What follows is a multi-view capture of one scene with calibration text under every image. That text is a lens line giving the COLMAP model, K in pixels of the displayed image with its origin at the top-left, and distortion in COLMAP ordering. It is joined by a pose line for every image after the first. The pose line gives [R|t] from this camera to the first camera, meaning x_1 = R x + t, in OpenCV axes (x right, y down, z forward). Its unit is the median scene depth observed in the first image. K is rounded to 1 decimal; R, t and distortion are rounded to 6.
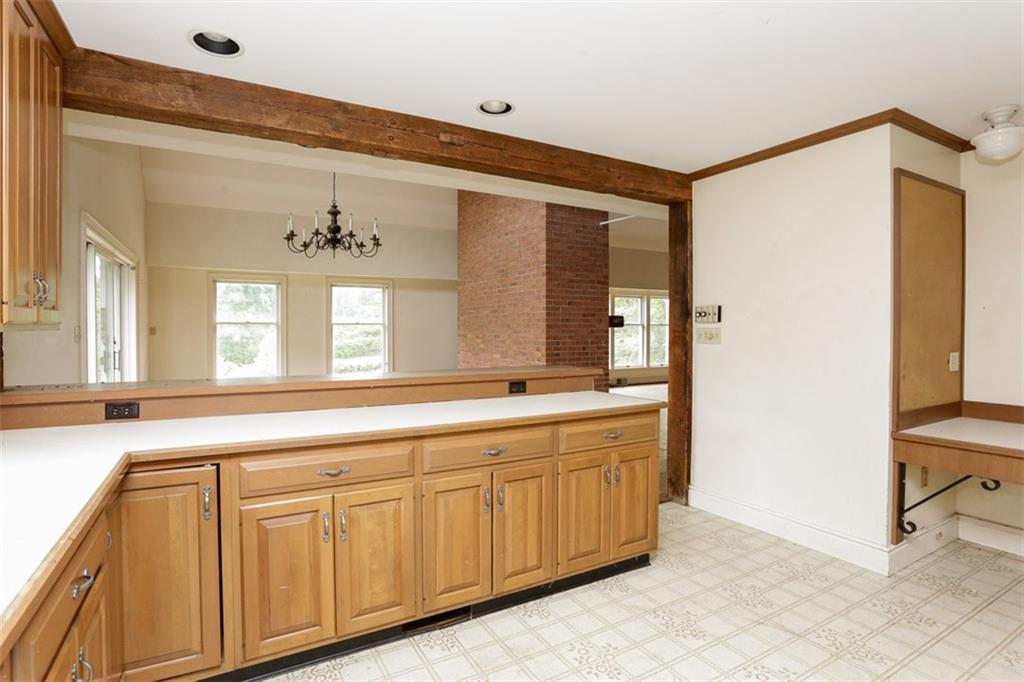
lens RADIAL K [[509.9, 0, 505.3], [0, 509.9, 340.0], [0, 0, 1]] dist [-0.060649, 0.025036]
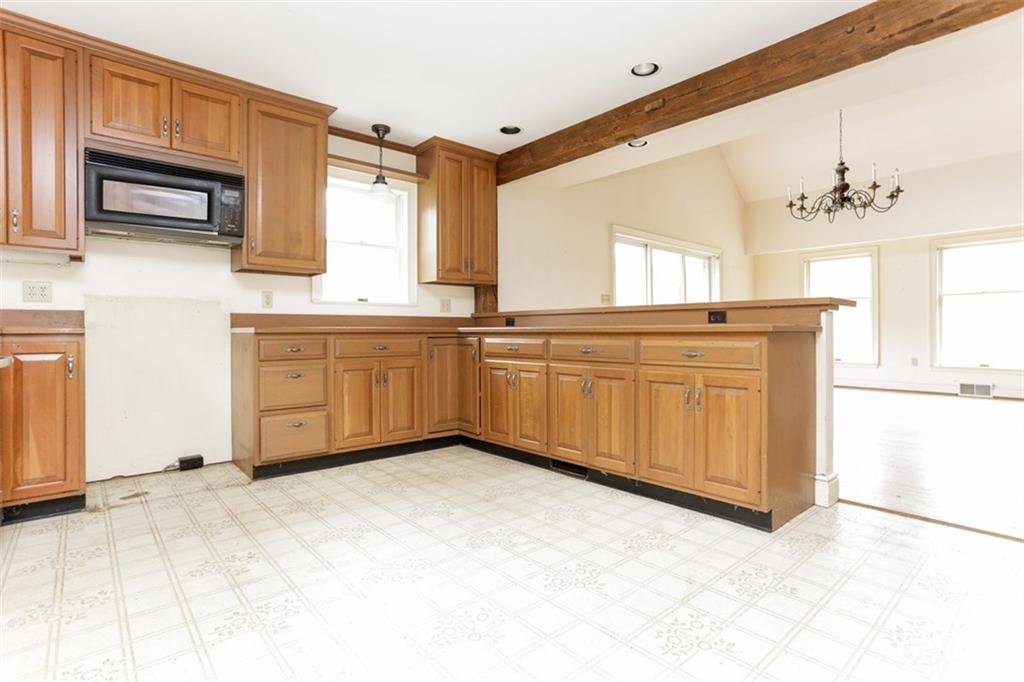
lens RADIAL K [[509.9, 0, 504.9], [0, 509.9, 339.3], [0, 0, 1]] dist [-0.060649, 0.025036]
pose [[0.184868, 0.014925, -0.982650, 1.064106], [-0.021869, 0.999700, 0.011070, 0.156661], [0.982520, 0.019443, 0.185139, 0.478136]]
